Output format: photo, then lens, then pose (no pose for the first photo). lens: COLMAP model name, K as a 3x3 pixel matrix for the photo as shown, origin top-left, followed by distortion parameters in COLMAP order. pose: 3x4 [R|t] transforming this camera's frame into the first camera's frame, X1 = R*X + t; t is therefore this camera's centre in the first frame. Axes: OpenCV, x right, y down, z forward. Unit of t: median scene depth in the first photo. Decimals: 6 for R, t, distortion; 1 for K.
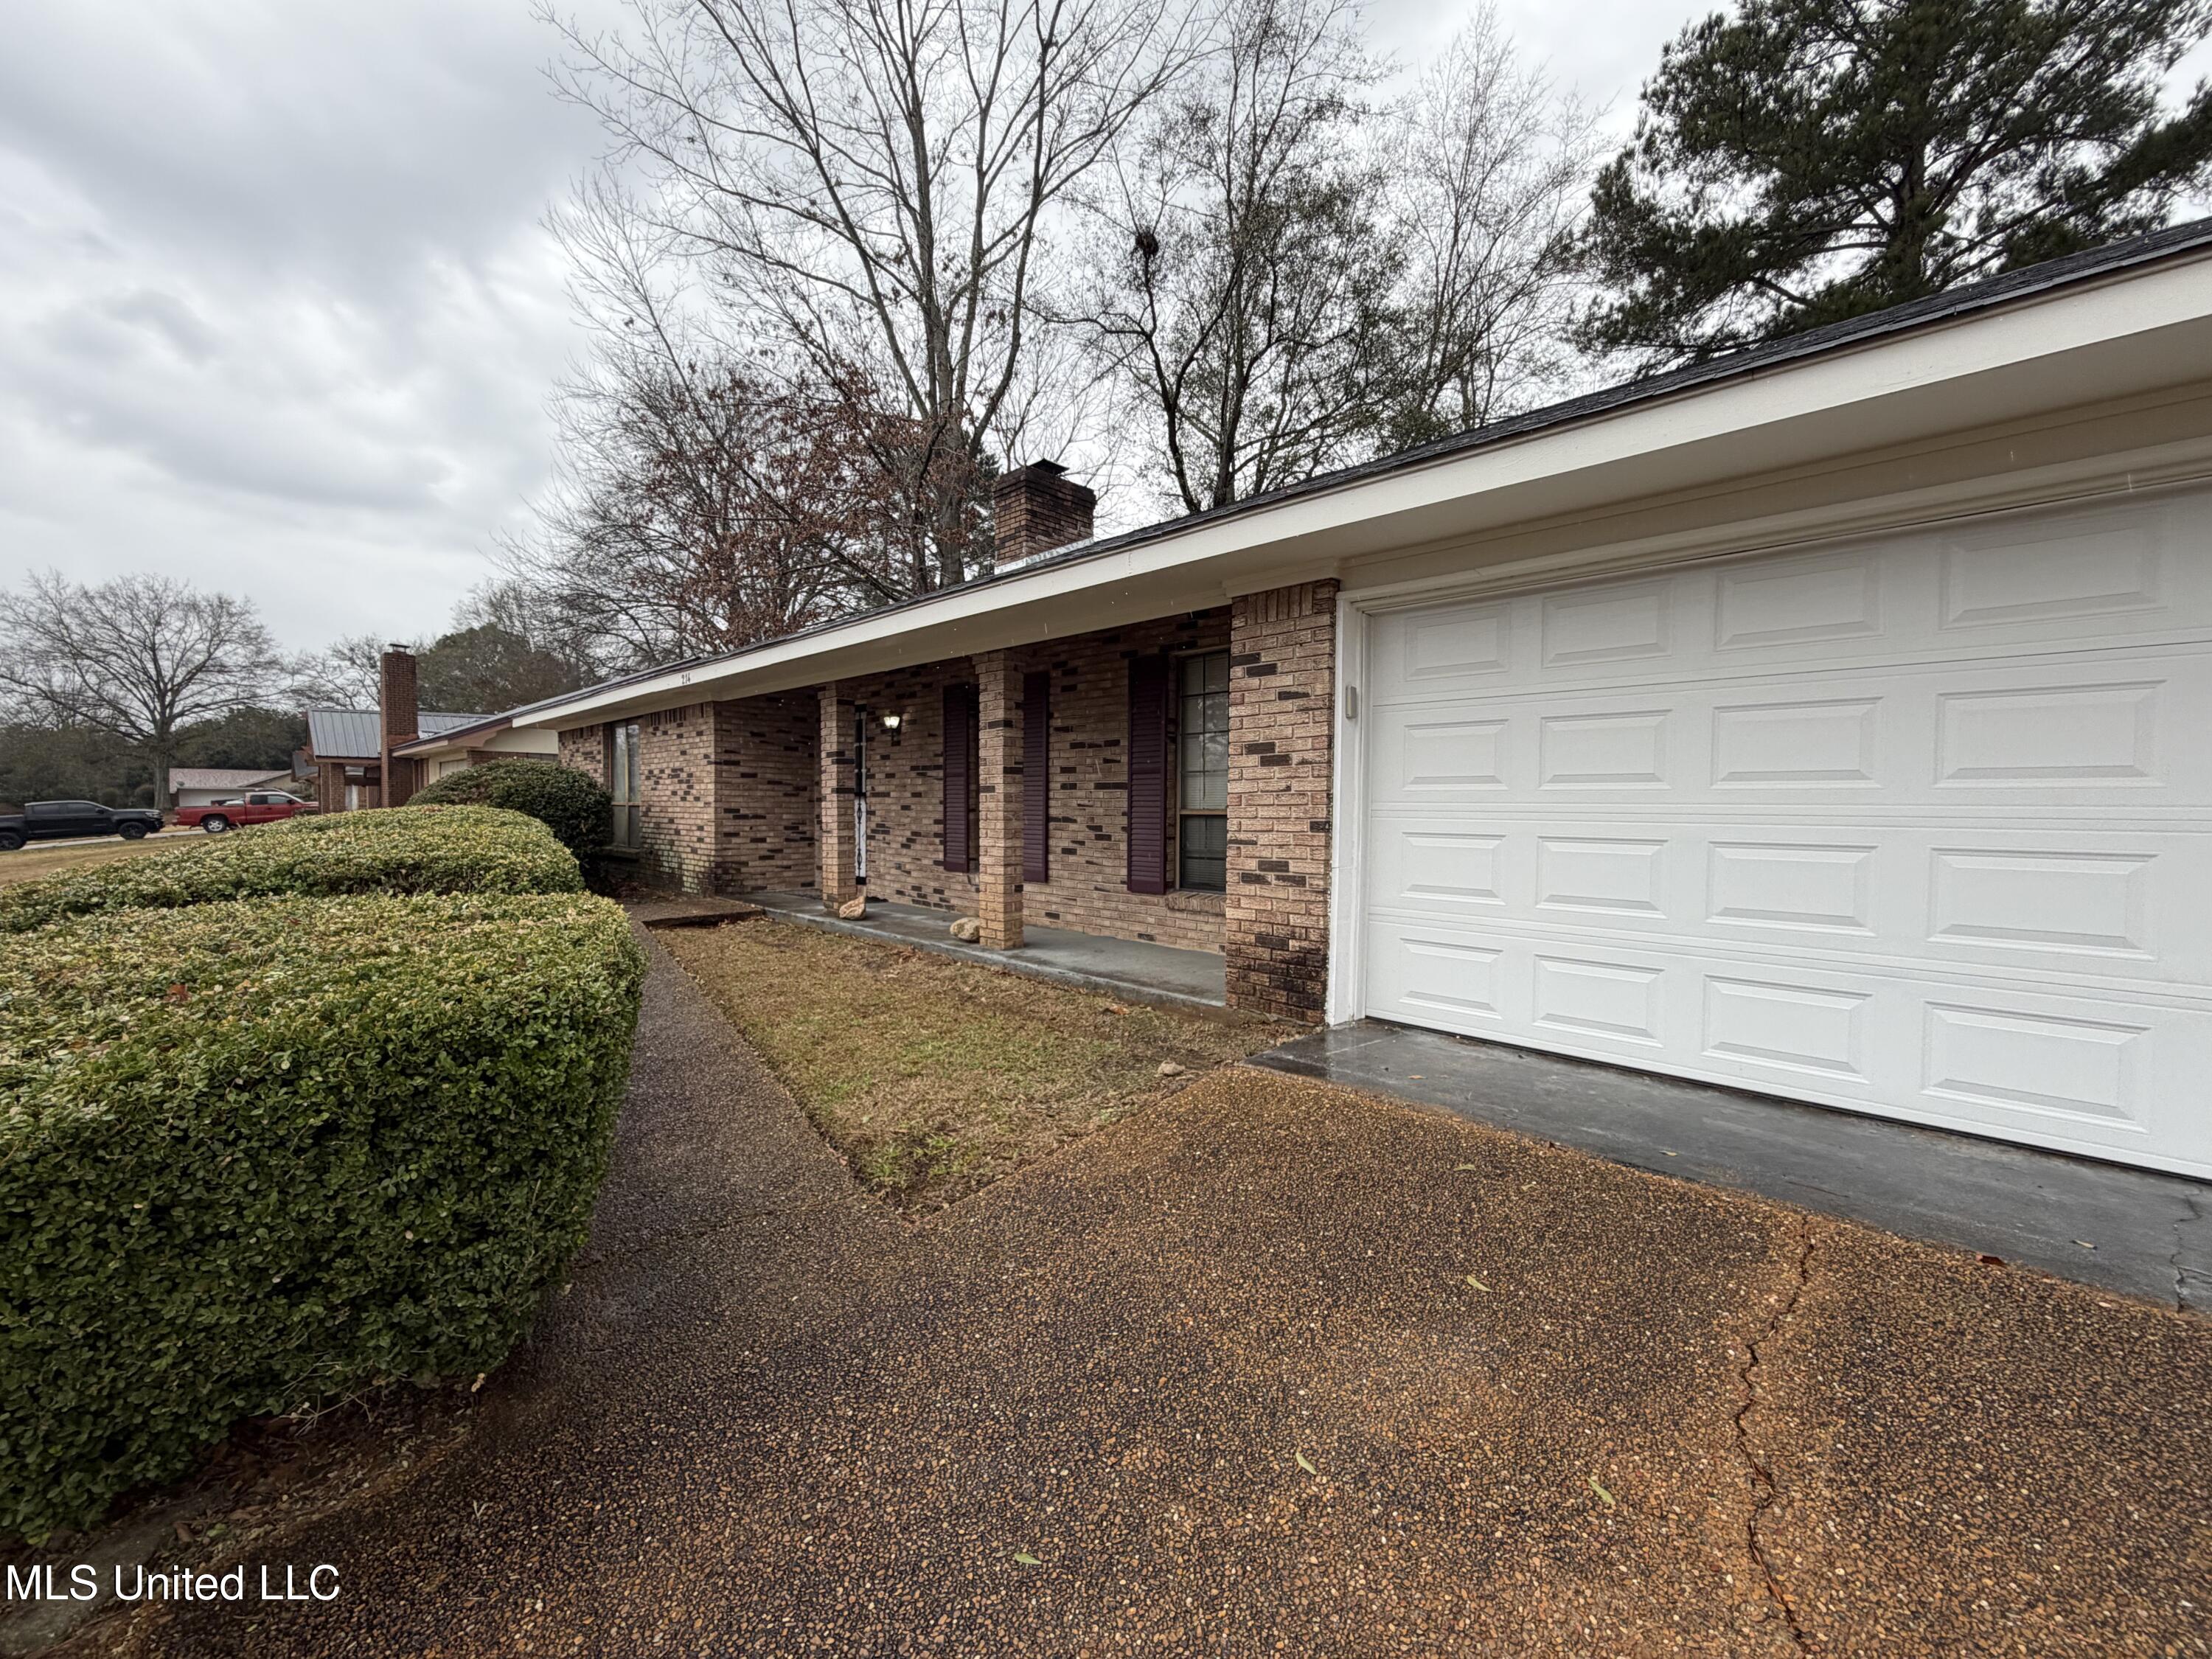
lens RADIAL K [[876.9, 0, 1102.6], [0, 876.9, 837.5], [0, 0, 1]] dist [0.003363, 0.000144]
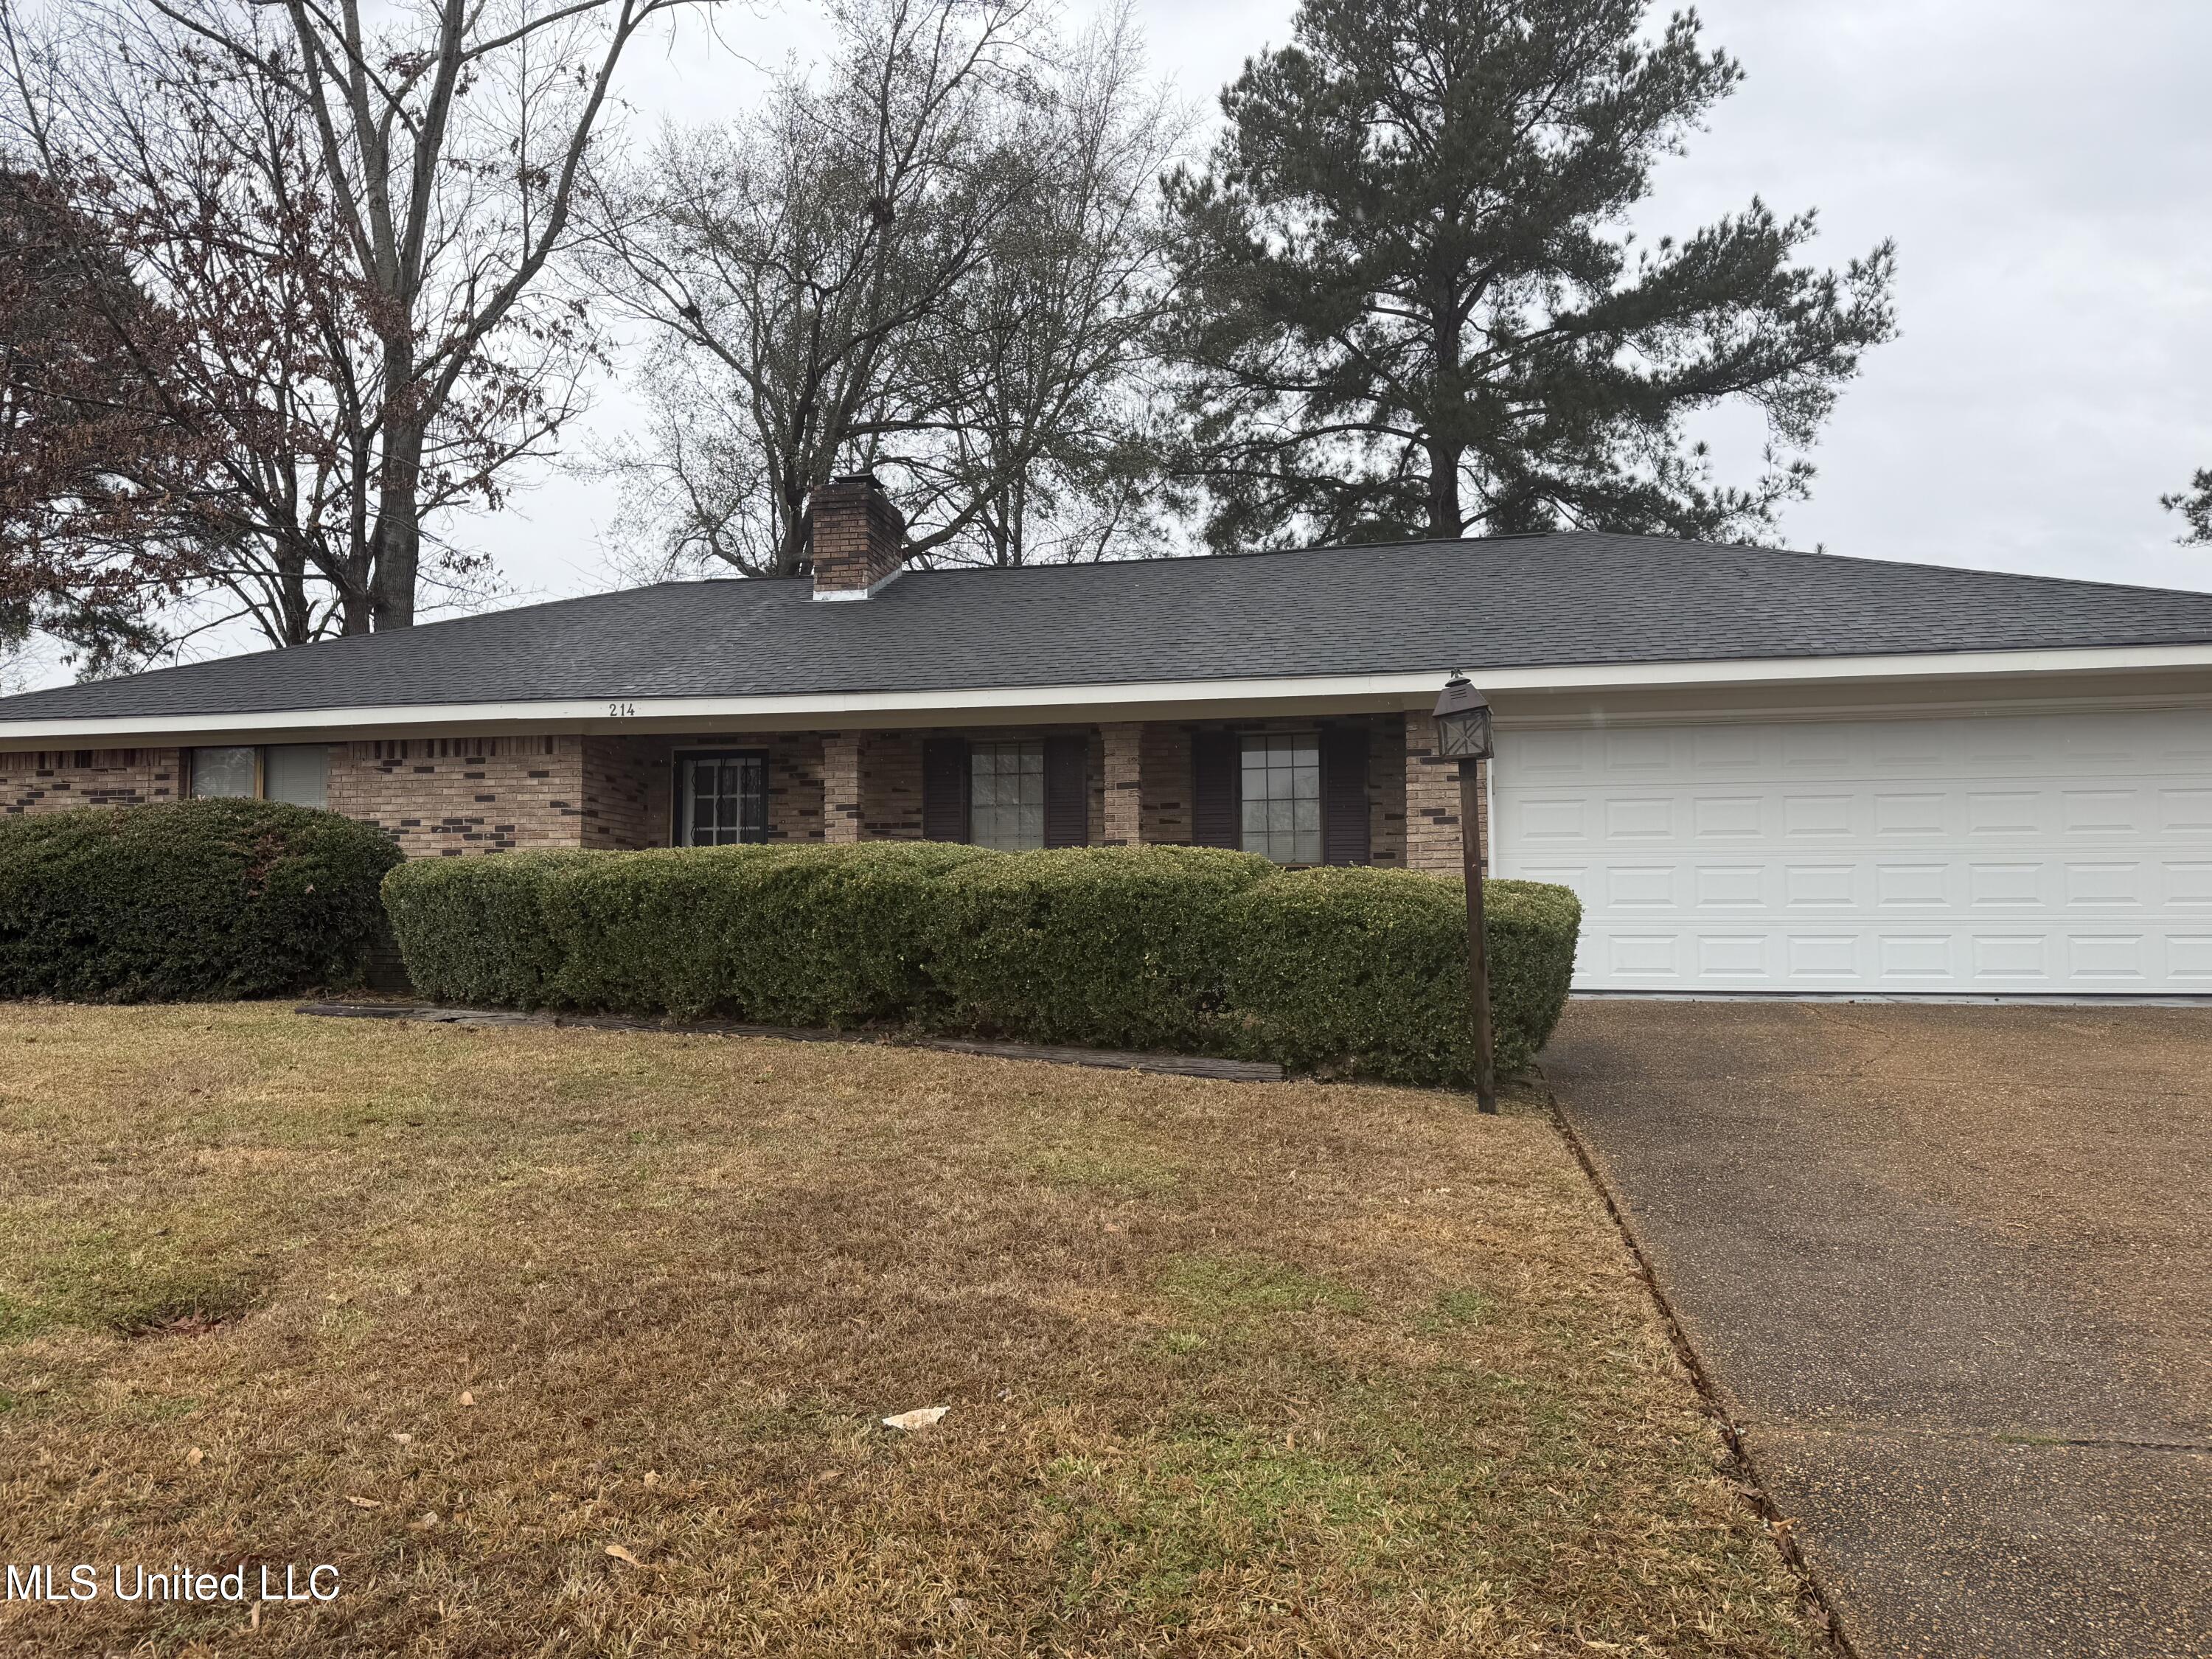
lens RADIAL K [[1557.5, 0, 1099.0], [0, 1557.5, 840.4], [0, 0, 1]] dist [0.034088, -0.042216]
pose [[0.843087, 0.037390, 0.536475, -1.405812], [0.023641, 0.994039, -0.106433, 0.175311], [-0.537257, 0.102415, 0.837177, -0.742449]]
